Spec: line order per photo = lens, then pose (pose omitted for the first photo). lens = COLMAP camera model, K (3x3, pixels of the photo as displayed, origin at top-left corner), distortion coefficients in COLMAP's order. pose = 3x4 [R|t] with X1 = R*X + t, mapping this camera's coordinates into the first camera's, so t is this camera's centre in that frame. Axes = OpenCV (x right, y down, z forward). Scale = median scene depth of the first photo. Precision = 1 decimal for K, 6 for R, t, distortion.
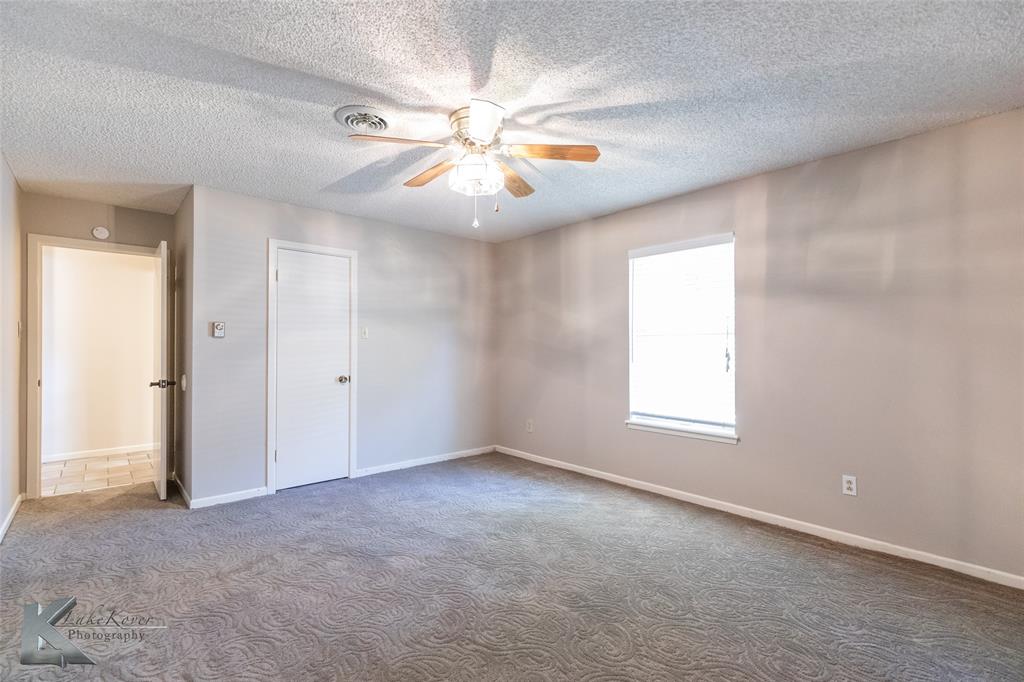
lens RADIAL K [[458.5, 0, 511.0], [0, 458.5, 344.4], [0, 0, 1]] dist [-0.003865, 0.001110]
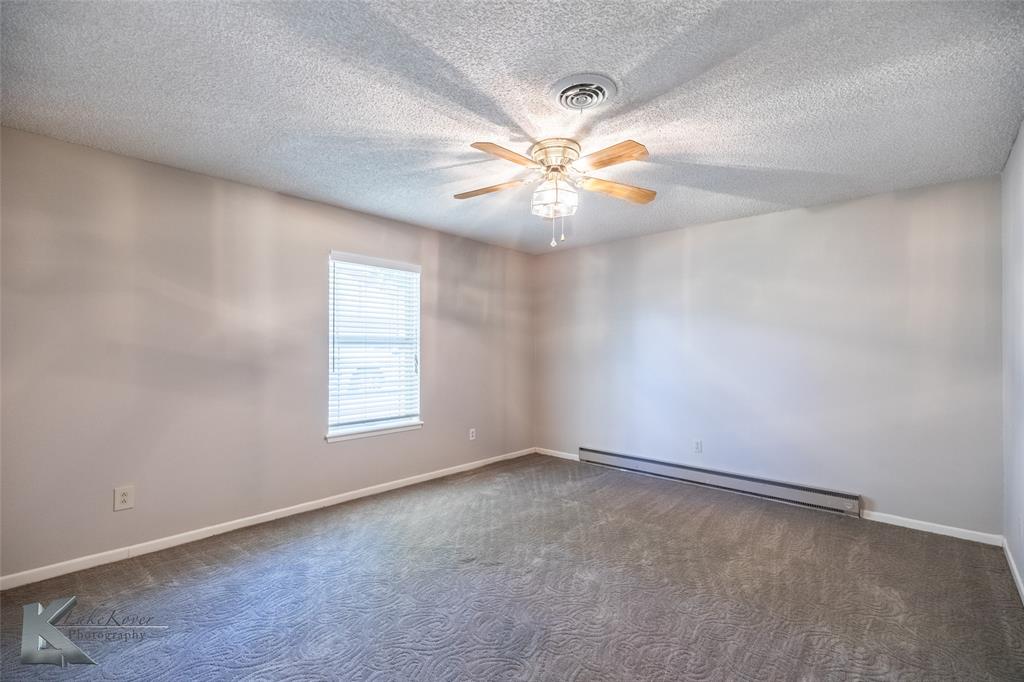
lens RADIAL K [[458.5, 0, 508.8], [0, 458.5, 347.7], [0, 0, 1]] dist [-0.003865, 0.001110]
pose [[-0.101412, 0.006657, 0.994822, -0.846442], [-0.006328, 0.999953, -0.007336, -0.004514], [-0.994824, -0.007039, -0.101365, 0.895677]]
